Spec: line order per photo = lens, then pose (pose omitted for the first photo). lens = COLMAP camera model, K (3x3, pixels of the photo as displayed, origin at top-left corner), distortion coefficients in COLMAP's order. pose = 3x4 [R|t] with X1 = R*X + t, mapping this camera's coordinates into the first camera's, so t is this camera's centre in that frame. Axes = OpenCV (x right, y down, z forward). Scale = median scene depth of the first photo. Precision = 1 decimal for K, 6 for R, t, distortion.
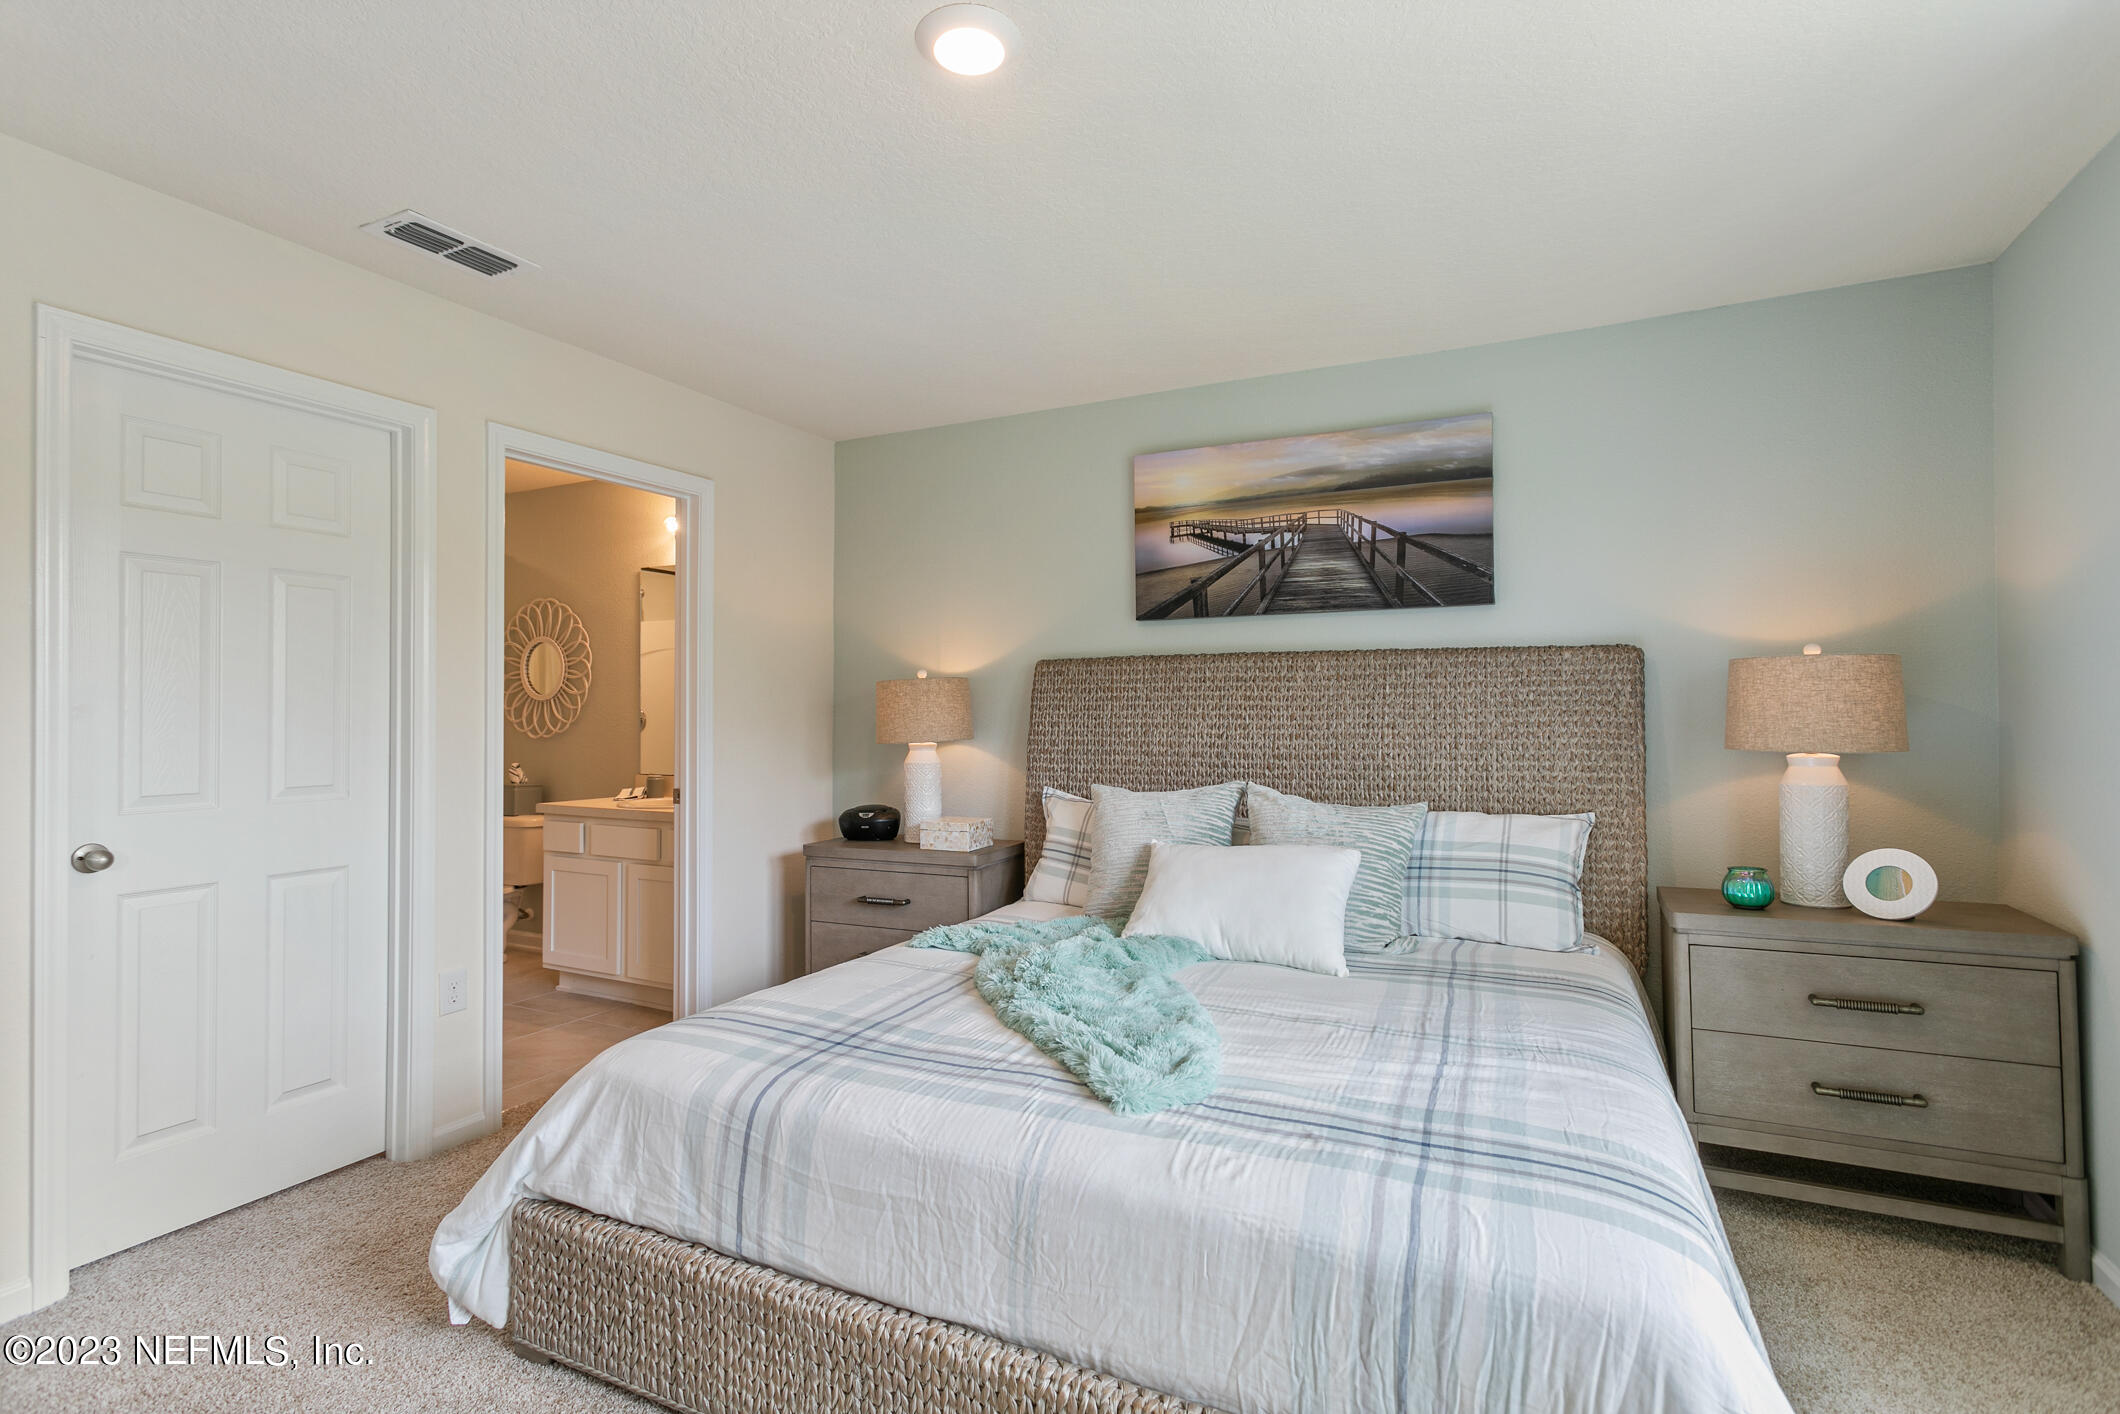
lens RADIAL K [[1019.1, 0, 1037.2], [0, 1019.1, 695.6], [0, 0, 1]] dist [0.003410, 0.003648]
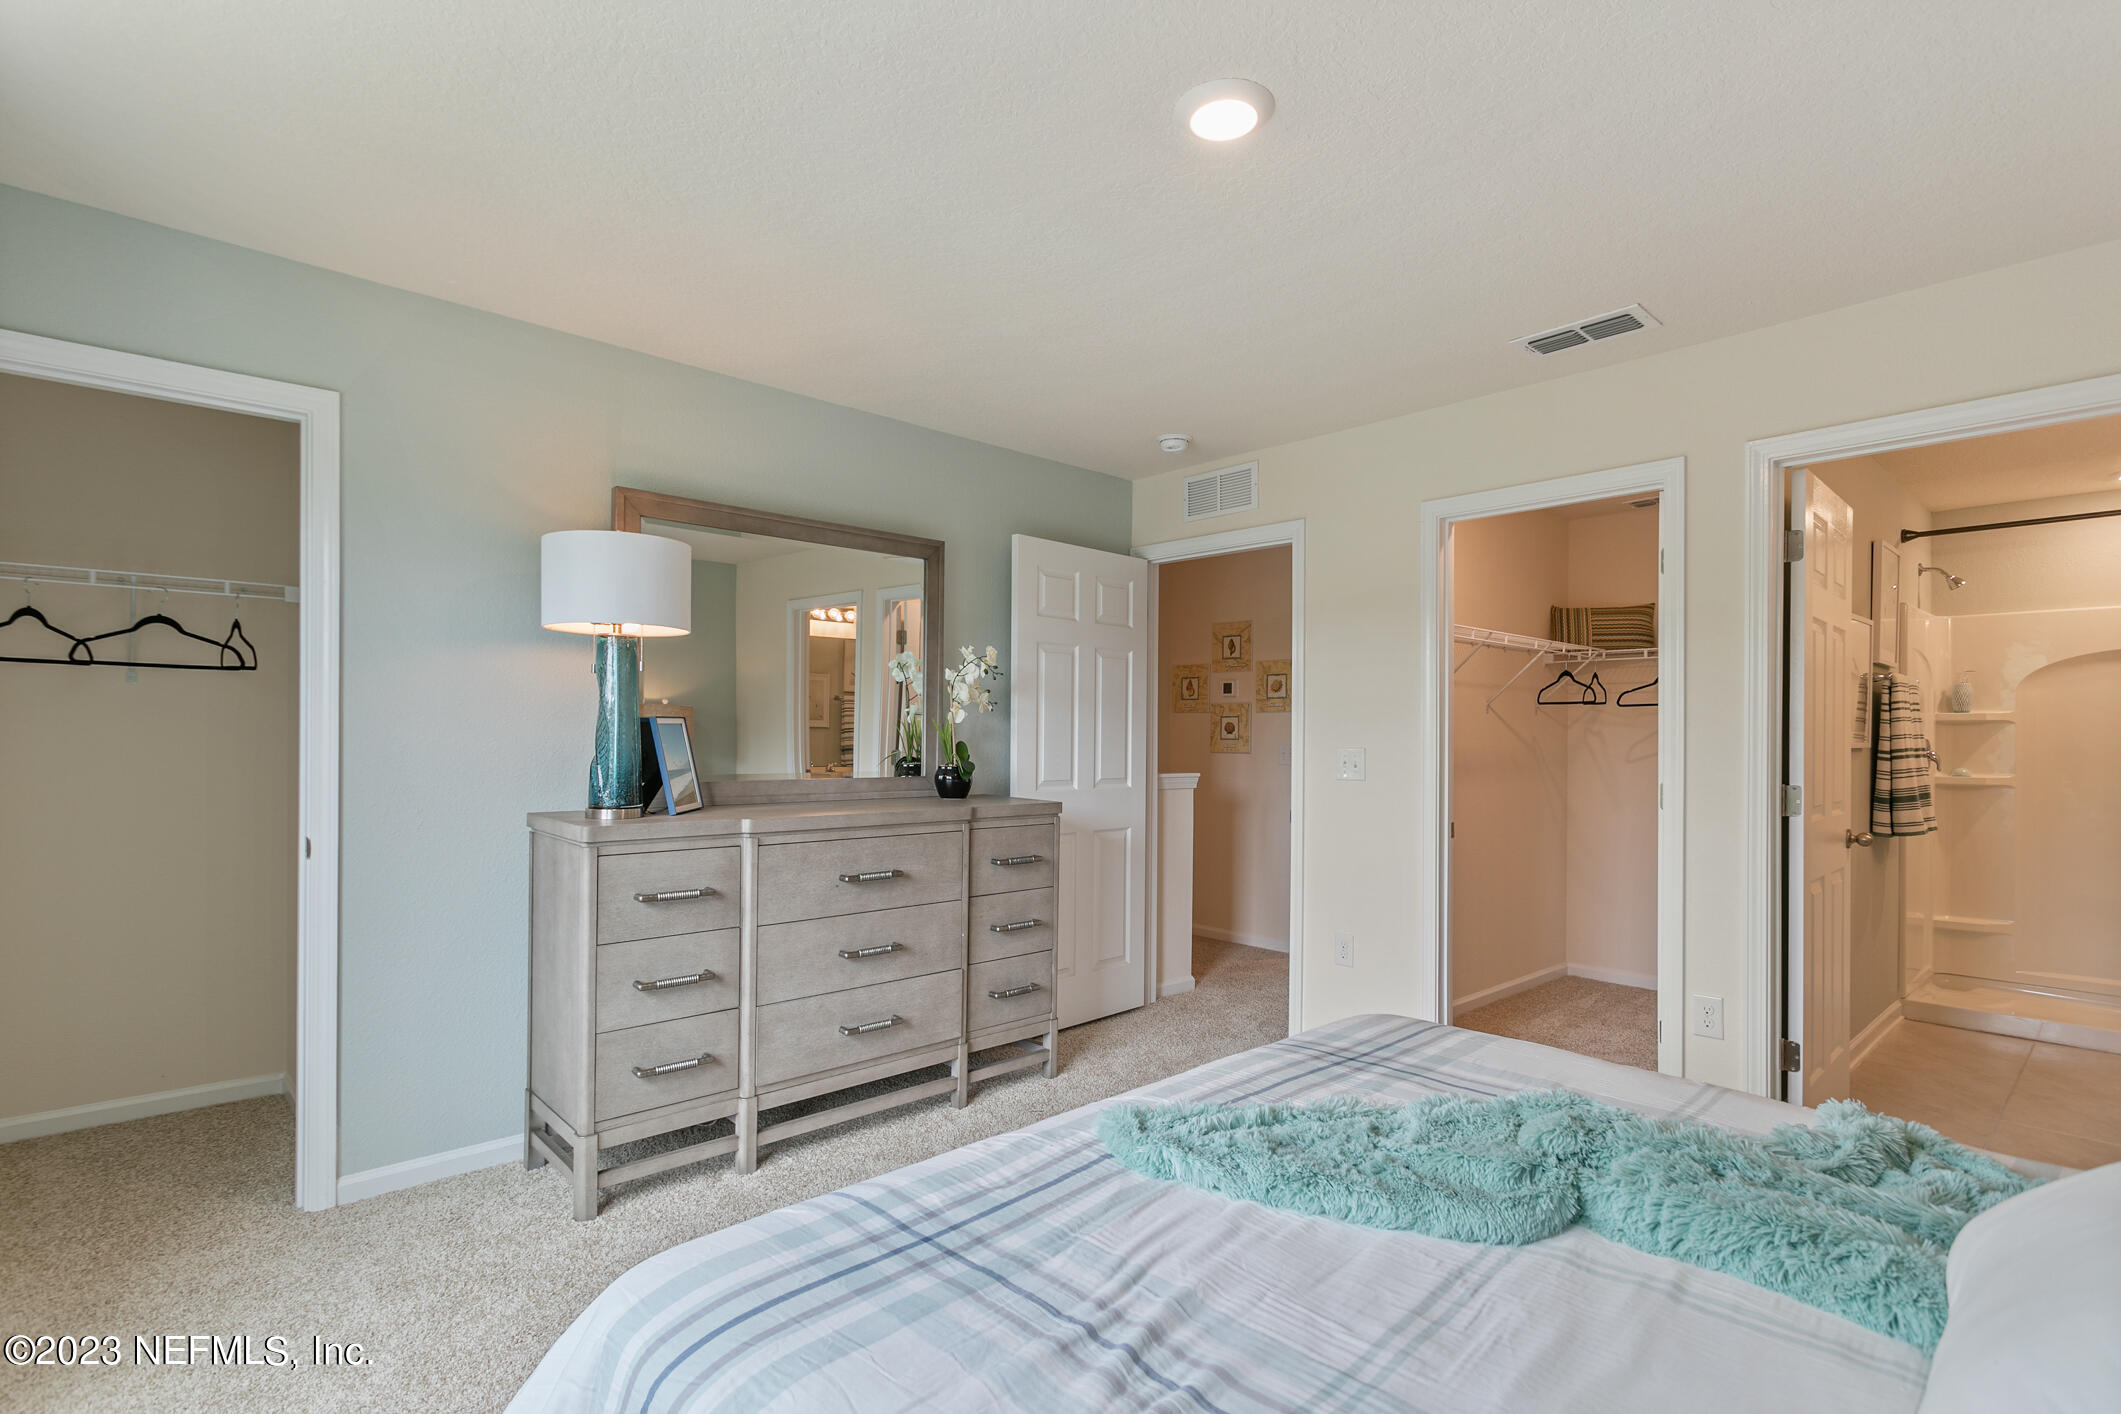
lens RADIAL K [[1019.6, 0, 1062.1], [0, 1019.6, 725.6], [0, 0, 1]] dist [0.003410, 0.003648]
pose [[-0.344186, -0.009560, -0.938853, 0.536266], [0.007445, 0.999889, -0.012911, 0.006662], [0.938872, -0.011433, -0.344077, 0.652388]]
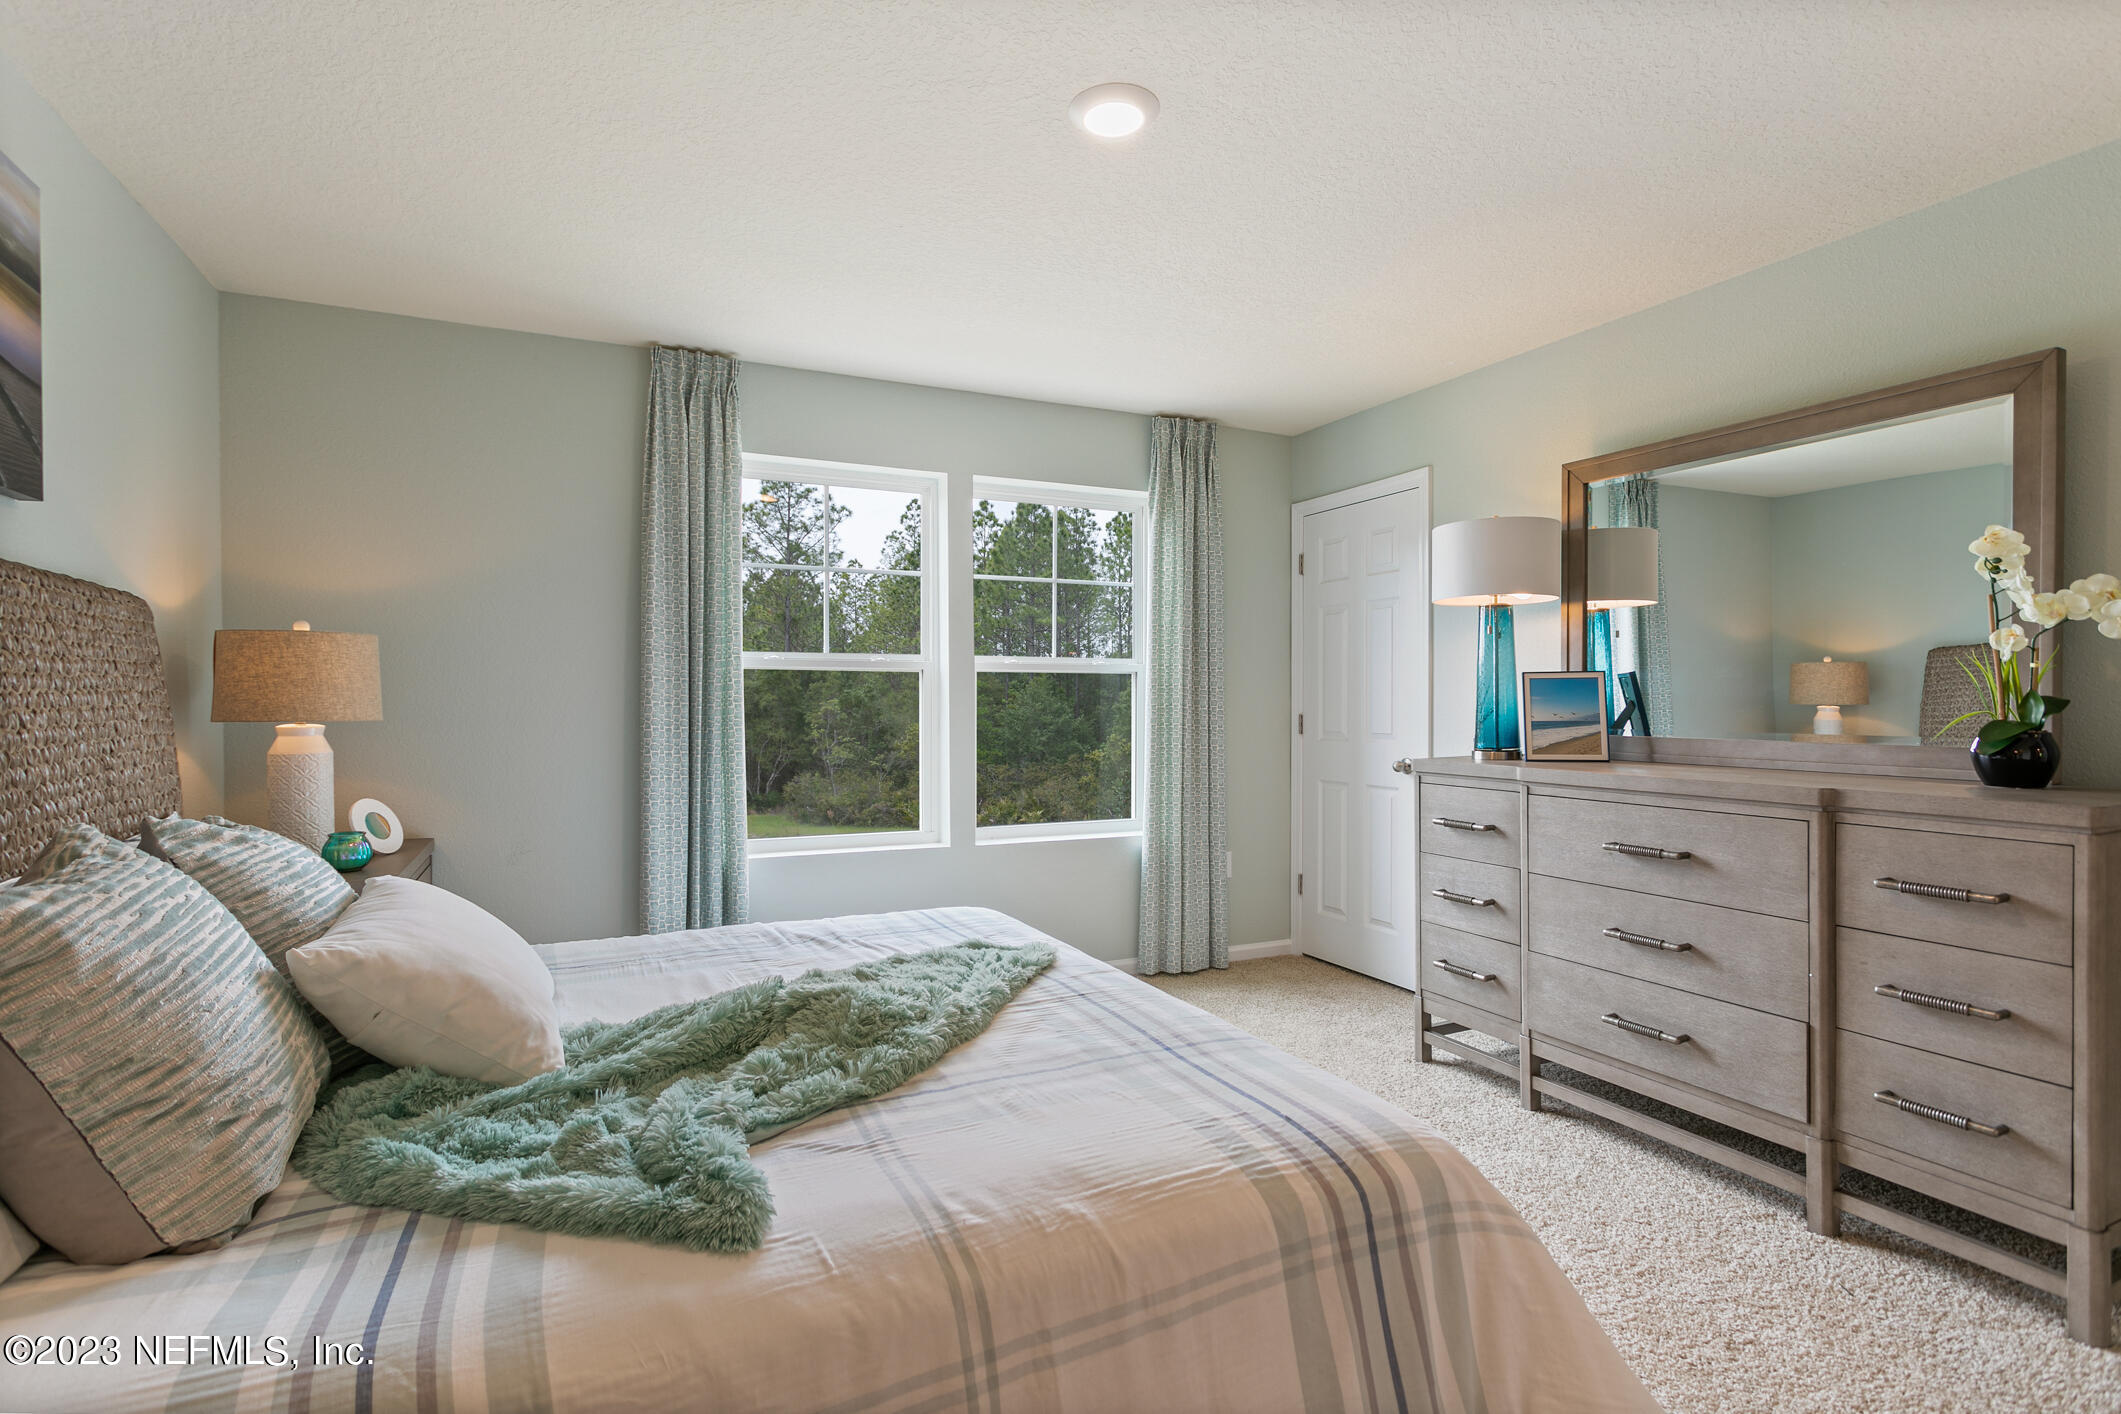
lens RADIAL K [[1019.6, 0, 1058.0], [0, 1019.6, 710.2], [0, 0, 1]] dist [0.003410, 0.003648]
pose [[-0.800371, -0.005015, 0.599484, -0.389915], [-0.009875, 0.999940, -0.004819, 0.031085], [-0.599423, -0.009777, -0.800373, 1.064703]]
